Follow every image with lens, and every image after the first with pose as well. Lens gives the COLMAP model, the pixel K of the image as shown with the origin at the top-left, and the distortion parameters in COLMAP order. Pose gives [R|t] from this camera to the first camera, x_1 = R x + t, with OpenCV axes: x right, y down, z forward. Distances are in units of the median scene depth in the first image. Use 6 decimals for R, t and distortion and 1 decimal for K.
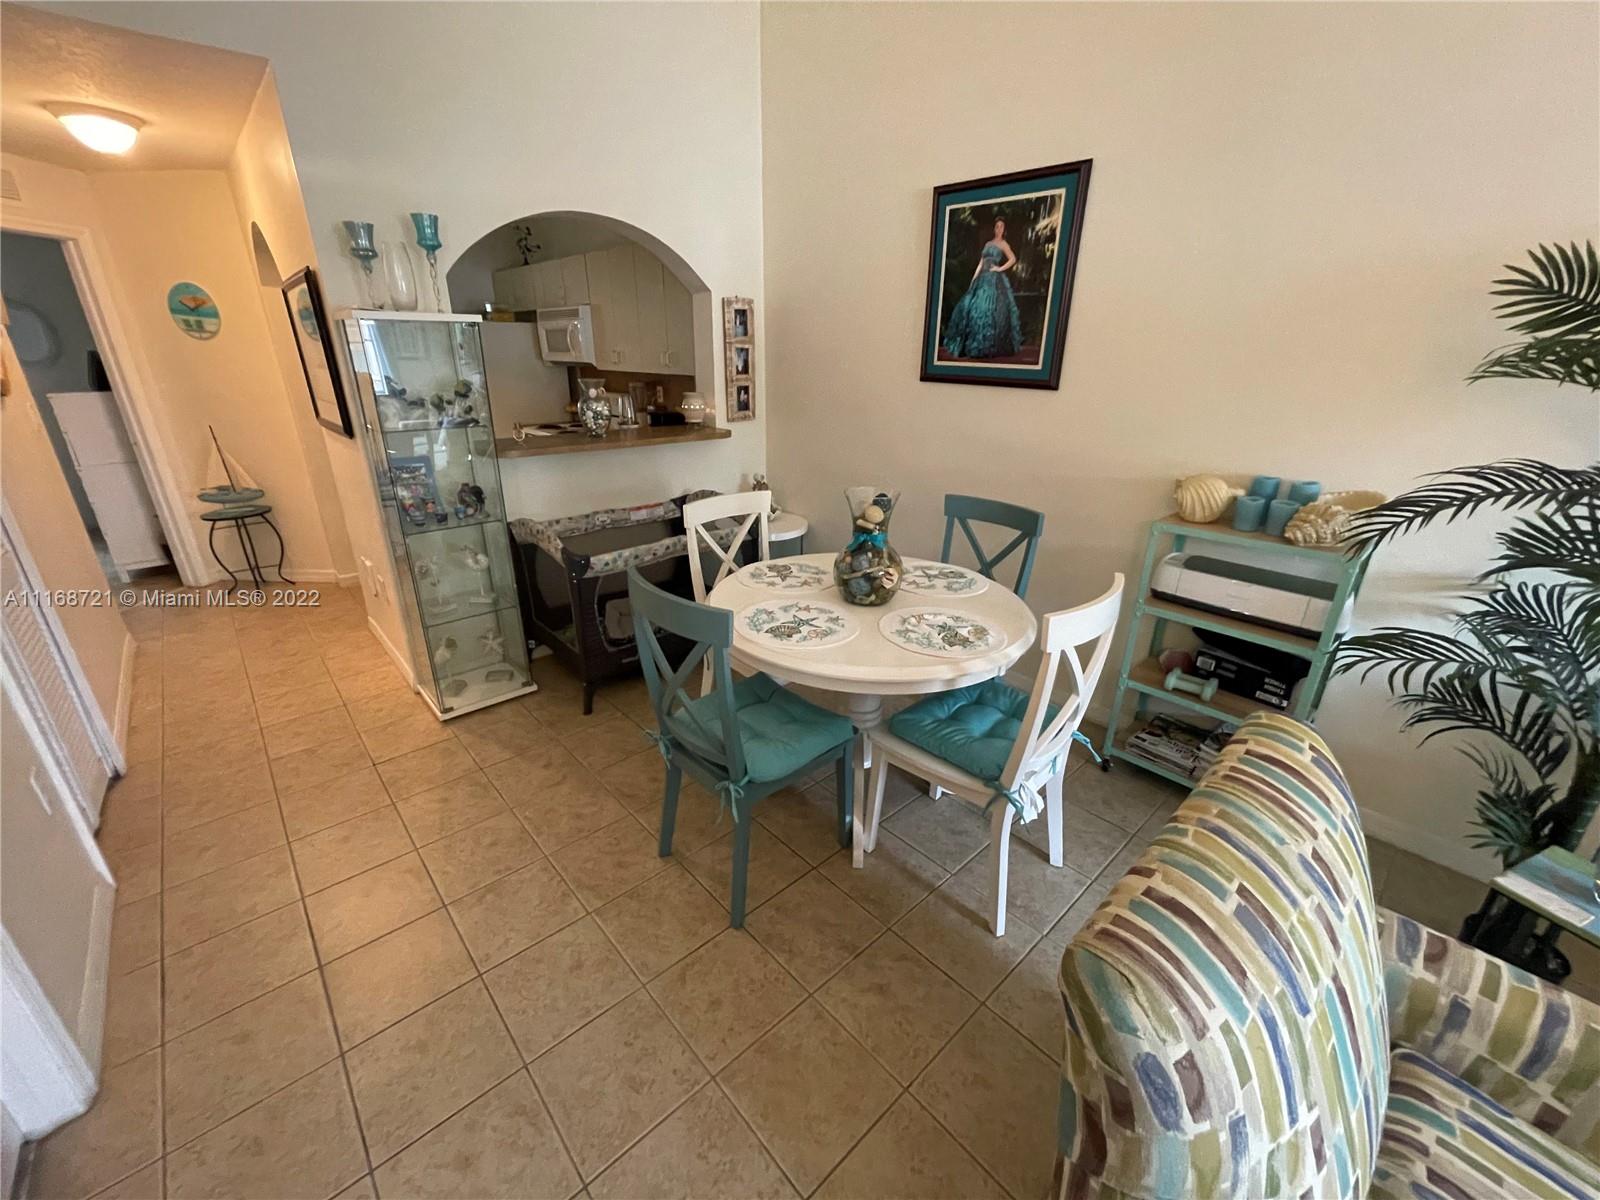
lens RADIAL K [[645.7, 0, 795.6], [0, 645.7, 605.0], [0, 0, 1]] dist [-0.002114, 0.001381]
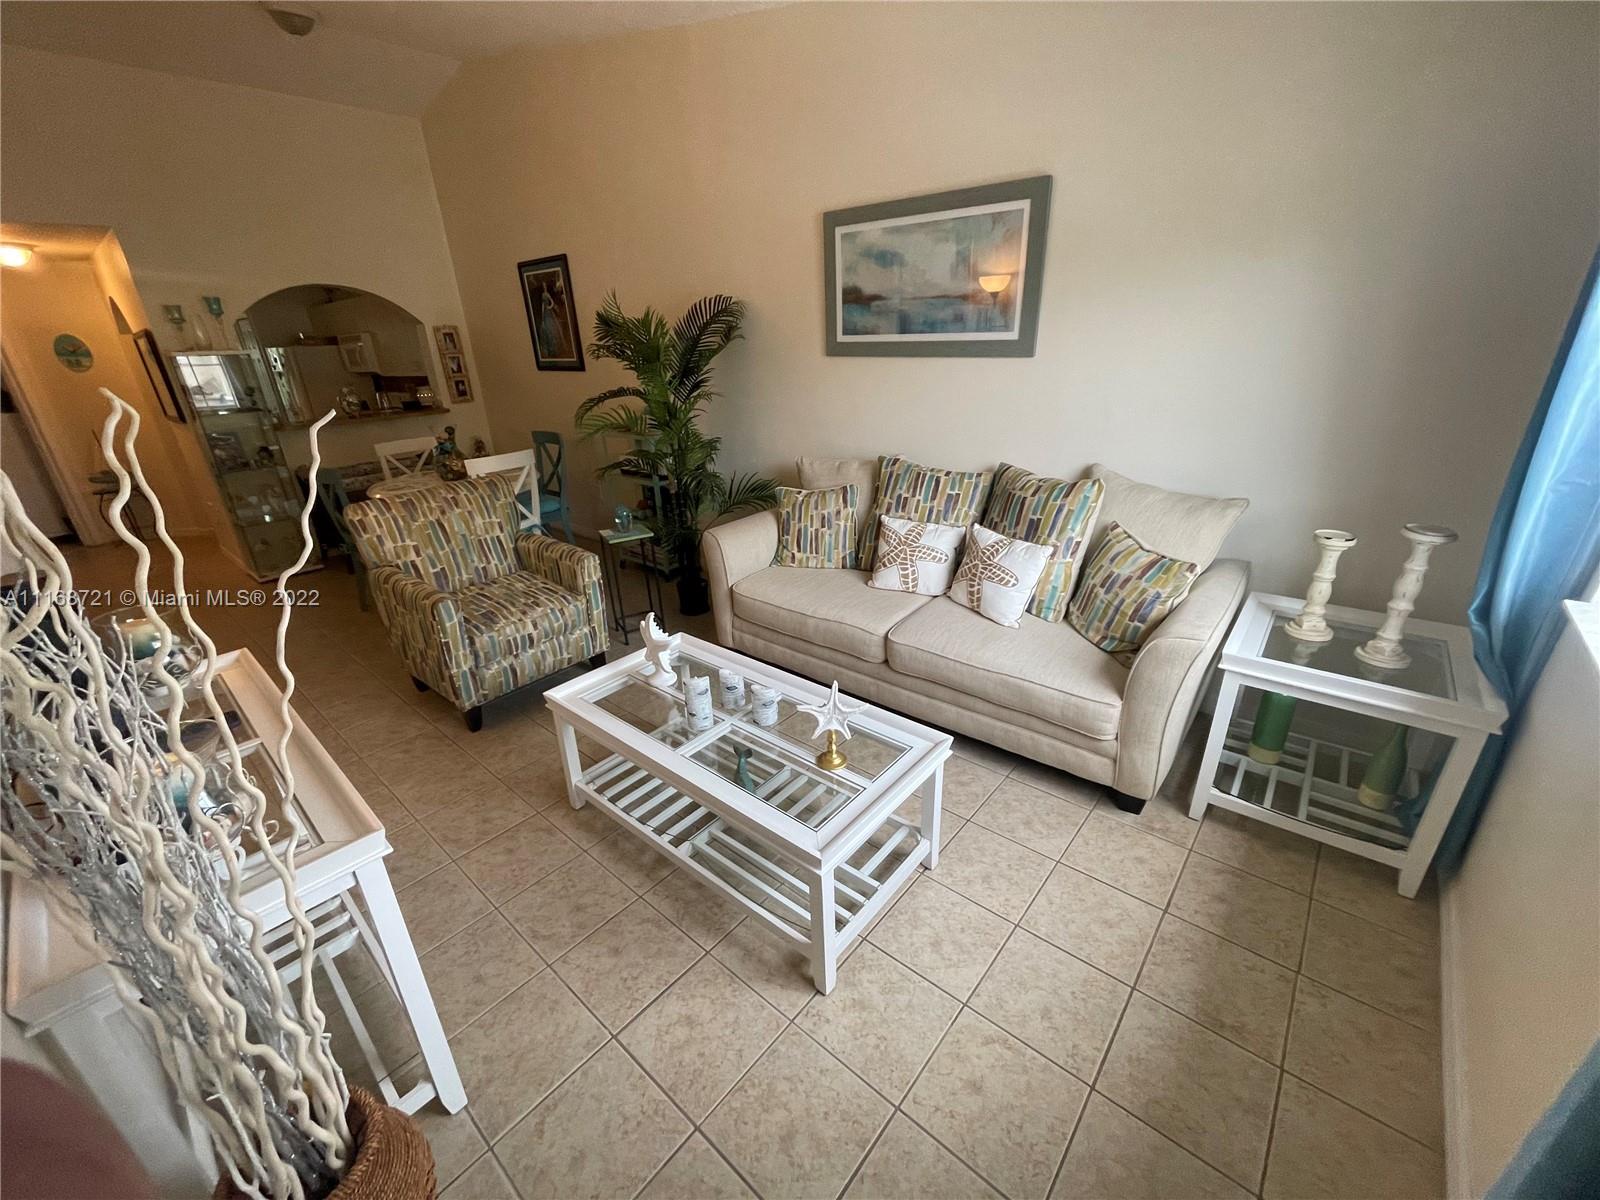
lens RADIAL K [[645.7, 0, 792.8], [0, 645.7, 605.5], [0, 0, 1]] dist [-0.002114, 0.001381]
pose [[0.991826, -0.093403, 0.086929, 0.555124], [0.092428, 0.995604, 0.015190, 0.265888], [-0.087966, -0.007031, 0.996099, -0.661712]]
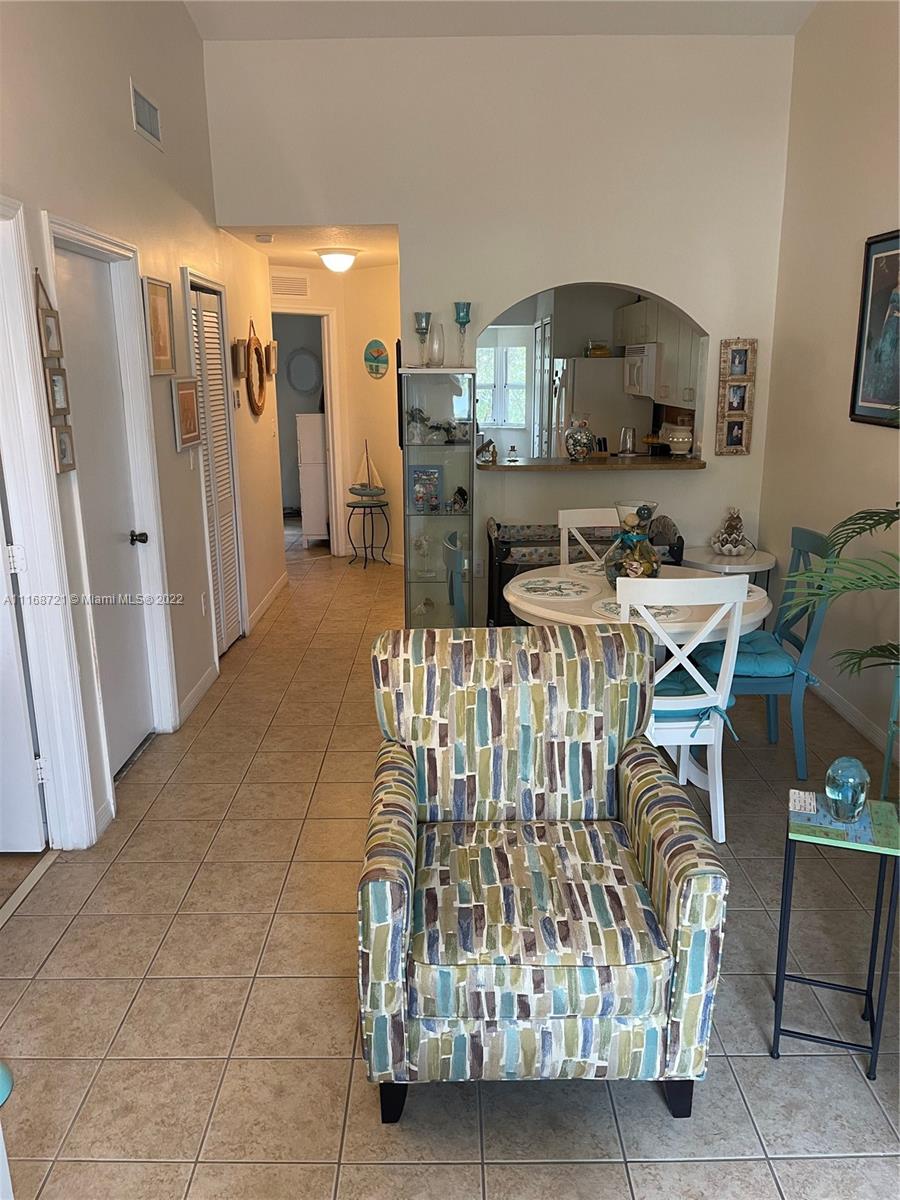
lens RADIAL K [[912.3, 0, 452.5], [0, 912.3, 604.0], [0, 0, 1]] dist [0.042200, -0.011576]
pose [[0.745756, 0.156721, -0.647524, 0.577315], [-0.236288, 0.970973, -0.037128, 0.095698], [0.622910, 0.180691, 0.761140, -0.318374]]
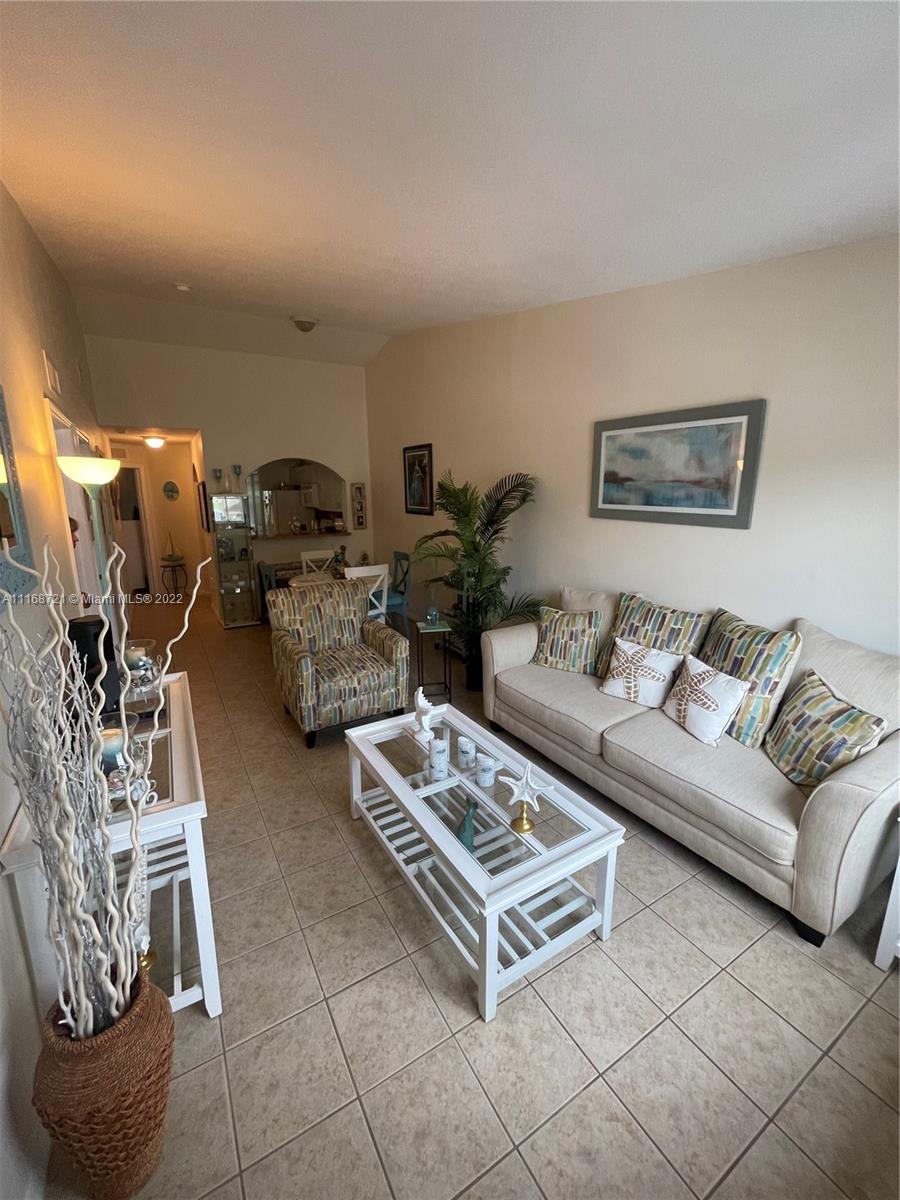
lens RADIAL K [[484.3, 0, 446.2], [0, 484.3, 593.3], [0, 0, 1]] dist [-0.002114, 0.001381]
pose [[0.980380, 0.022862, -0.195786, 0.630559], [-0.056764, 0.983920, -0.169351, 0.254168], [0.188766, 0.177142, 0.965913, -0.691810]]
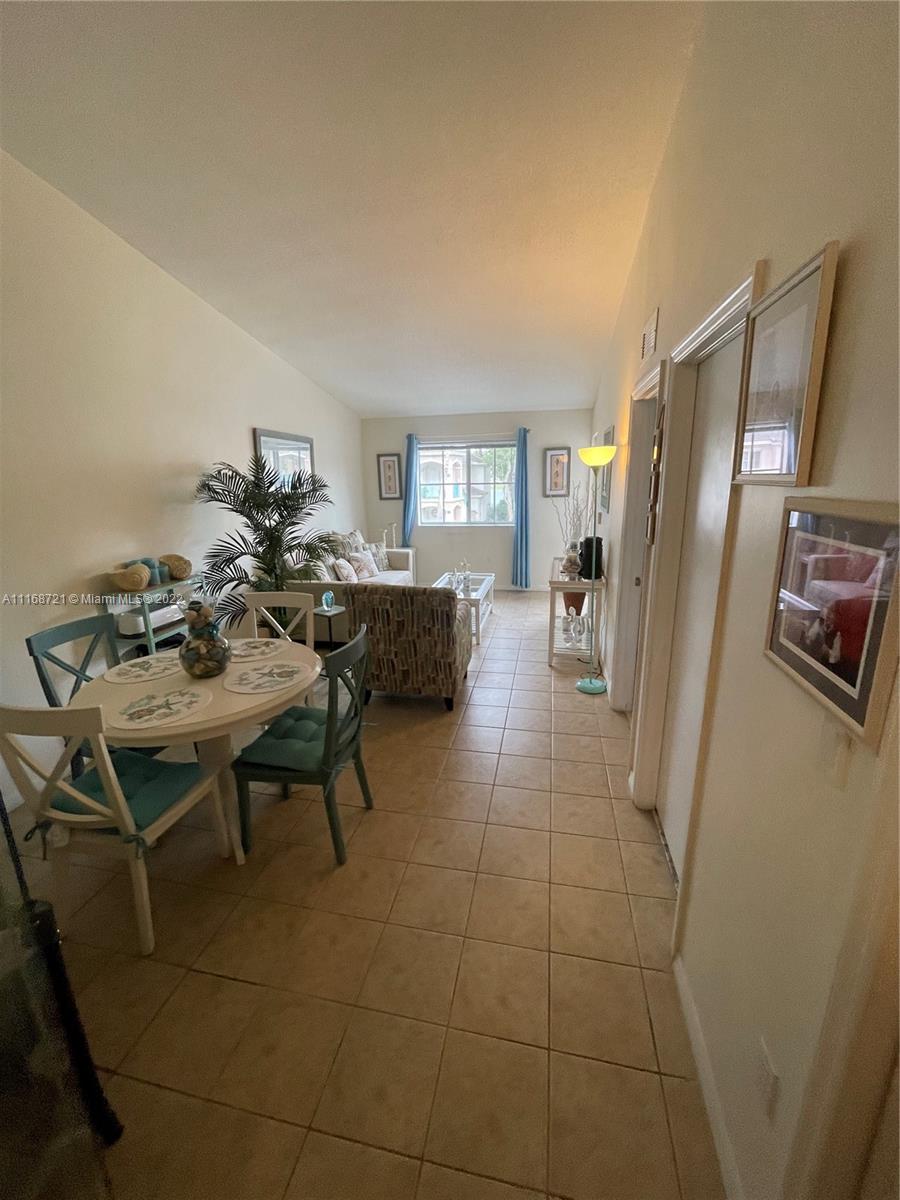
lens RADIAL K [[484.3, 0, 446.6], [0, 484.3, 598.4], [0, 0, 1]] dist [-0.002114, 0.001381]
pose [[-0.585154, -0.189119, 0.788561, -1.696535], [0.324225, 0.836755, 0.441269, -0.754028], [-0.743285, 0.513882, -0.428314, 1.675846]]
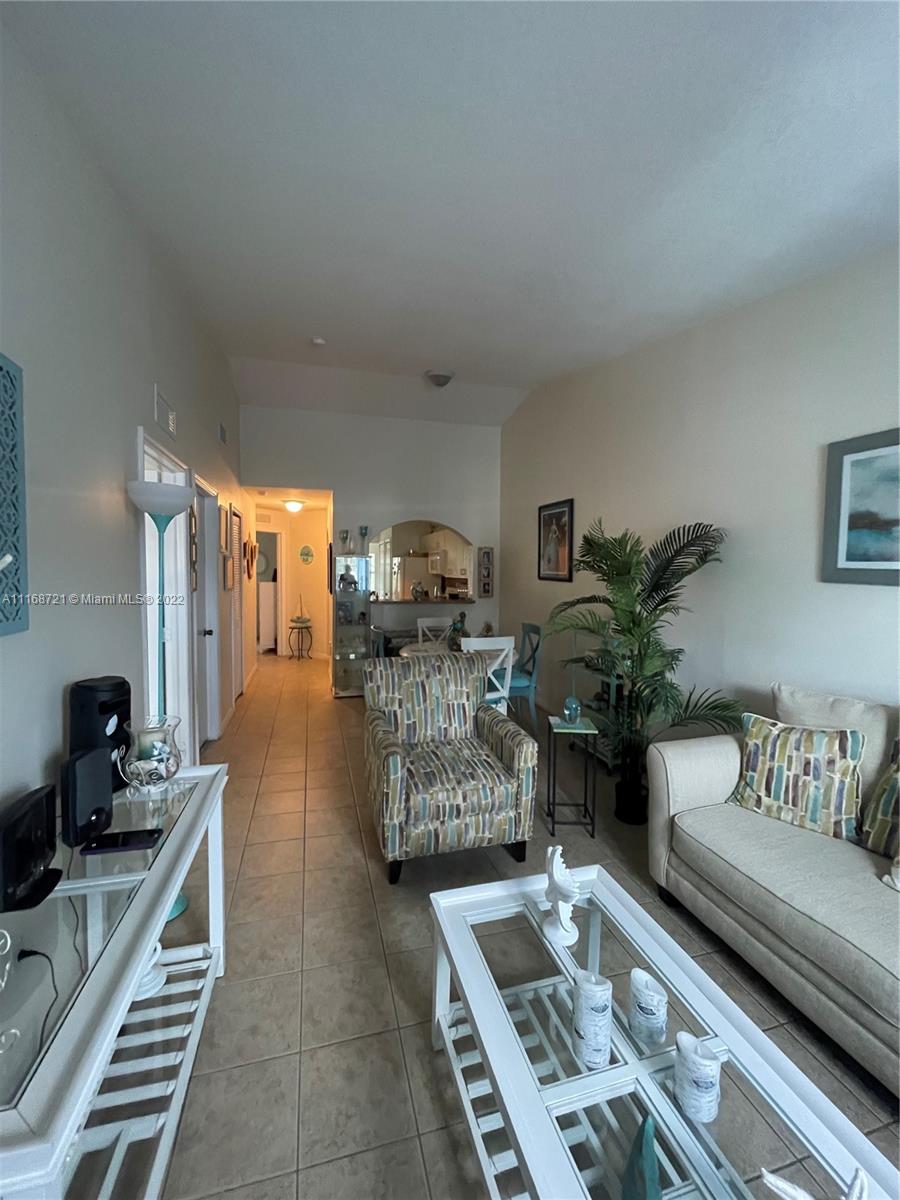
lens RADIAL K [[484.3, 0, 445.9], [0, 484.3, 592.5], [0, 0, 1]] dist [-0.002114, 0.001381]
pose [[0.894137, 0.022853, -0.447210, 0.560328], [-0.170036, 0.941223, -0.291868, 0.210926], [0.414255, 0.337012, 0.845468, -0.475999]]
